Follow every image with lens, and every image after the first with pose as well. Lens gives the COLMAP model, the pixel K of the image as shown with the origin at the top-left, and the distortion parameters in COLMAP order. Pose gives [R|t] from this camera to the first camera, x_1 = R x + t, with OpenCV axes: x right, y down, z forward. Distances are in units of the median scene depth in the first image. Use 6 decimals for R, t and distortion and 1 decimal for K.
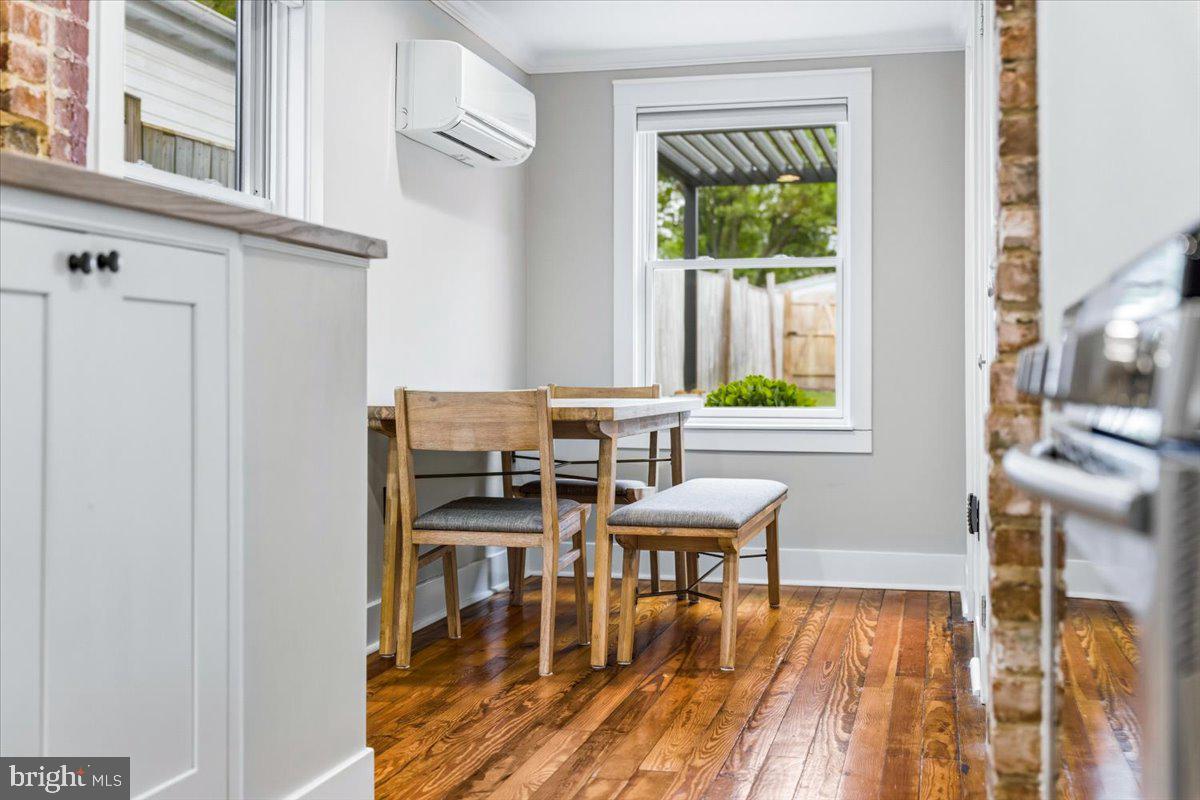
lens RADIAL K [[1341.3, 0, 600.0], [0, 1341.3, 400.0], [0, 0, 1]] dist [-0.113997, -0.005788]
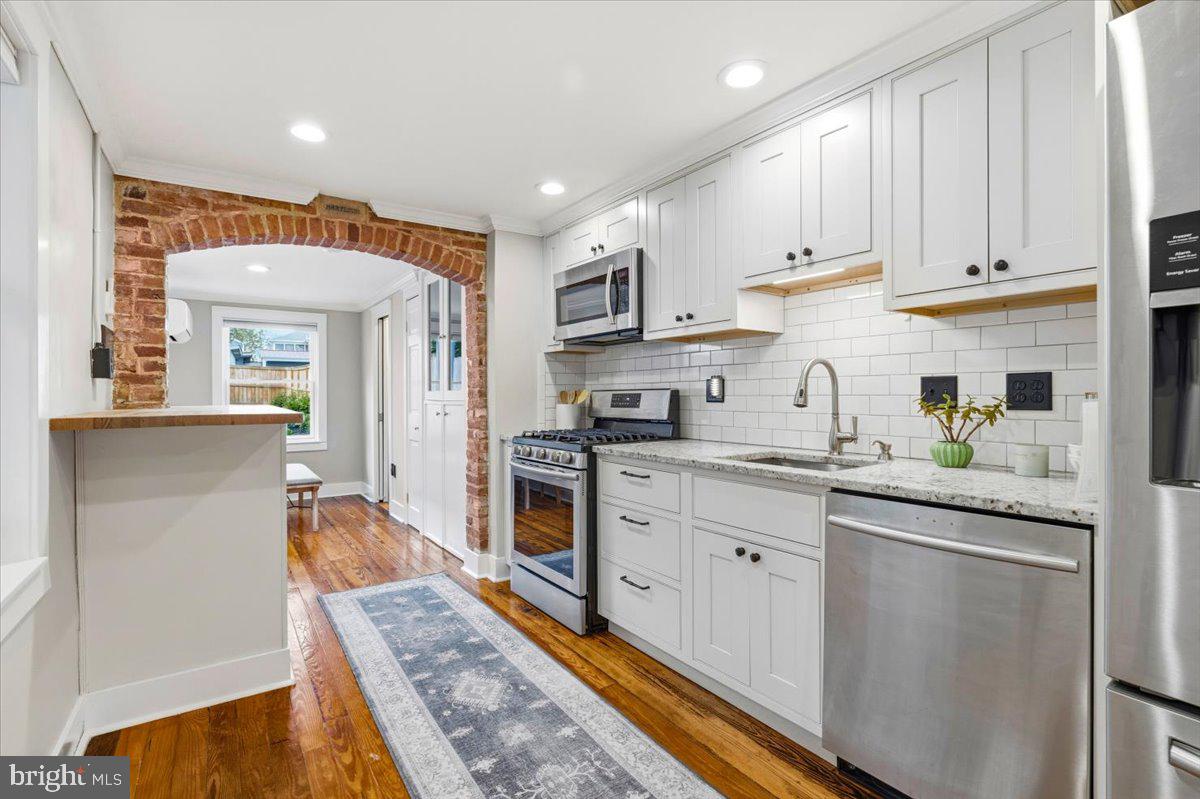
lens RADIAL K [[544.4, 0, 602.2], [0, 544.4, 396.7], [0, 0, 1]] dist [-0.000970, 0.000395]
pose [[0.657611, -0.003918, 0.753348, -0.274856], [0.019014, 0.999754, -0.011398, -0.048346], [-0.753118, 0.021820, 0.657523, -0.193877]]
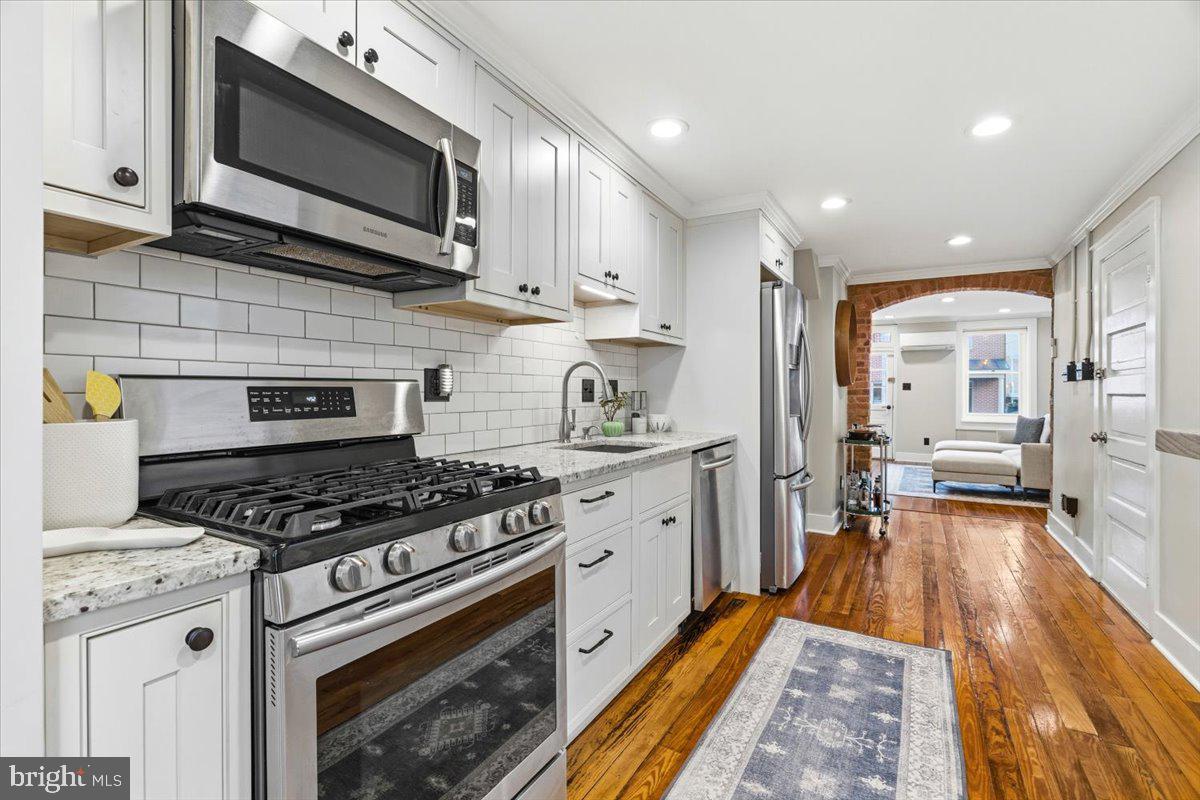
lens RADIAL K [[544.4, 0, 602.2], [0, 544.4, 397.2], [0, 0, 1]] dist [-0.000970, 0.000395]
pose [[-0.959557, -0.002457, 0.281505, -0.034945], [0.005859, 0.999571, 0.028695, -0.059279], [-0.281454, 0.029183, -0.959131, 0.361397]]
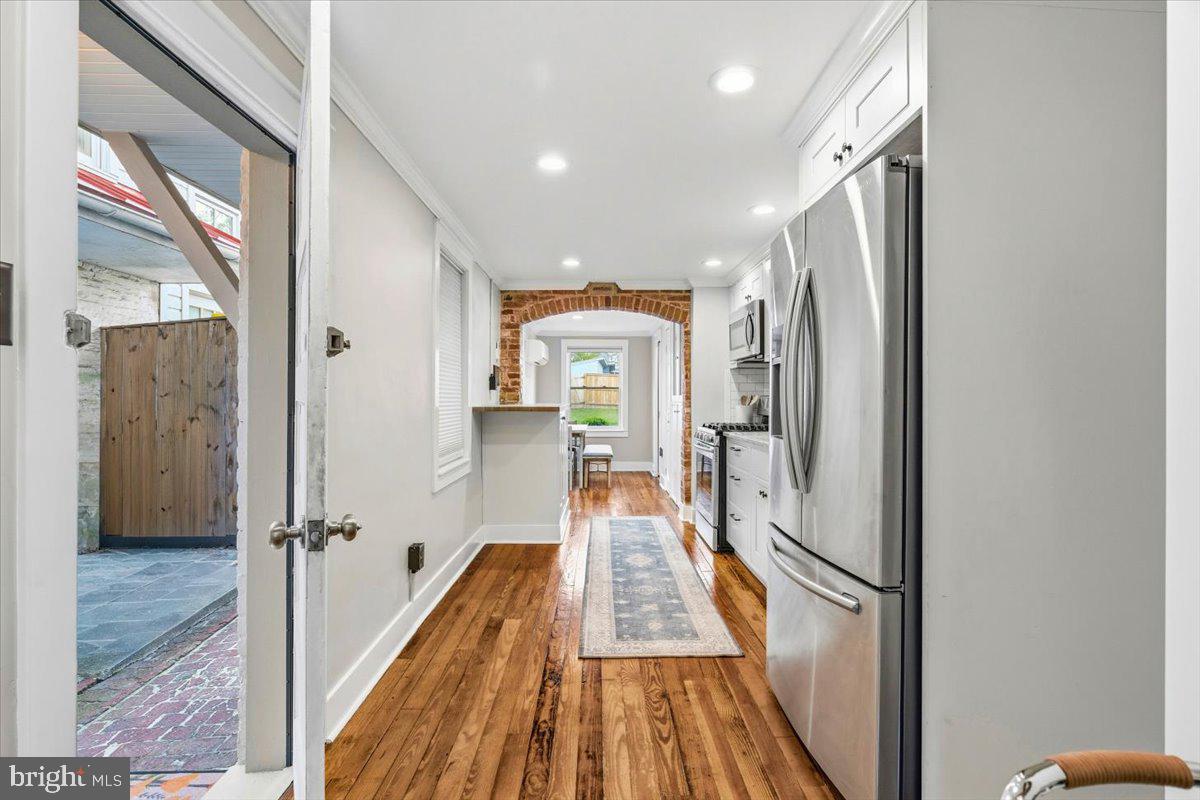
lens RADIAL K [[553.7, 0, 618.5], [0, 553.7, 397.7], [0, 0, 1]] dist [-0.000644, -0.000071]
pose [[0.961248, 0.003410, 0.275664, -0.266944], [0.002730, 0.999757, -0.021887, -0.041157], [-0.275672, 0.021792, 0.961005, -0.546597]]
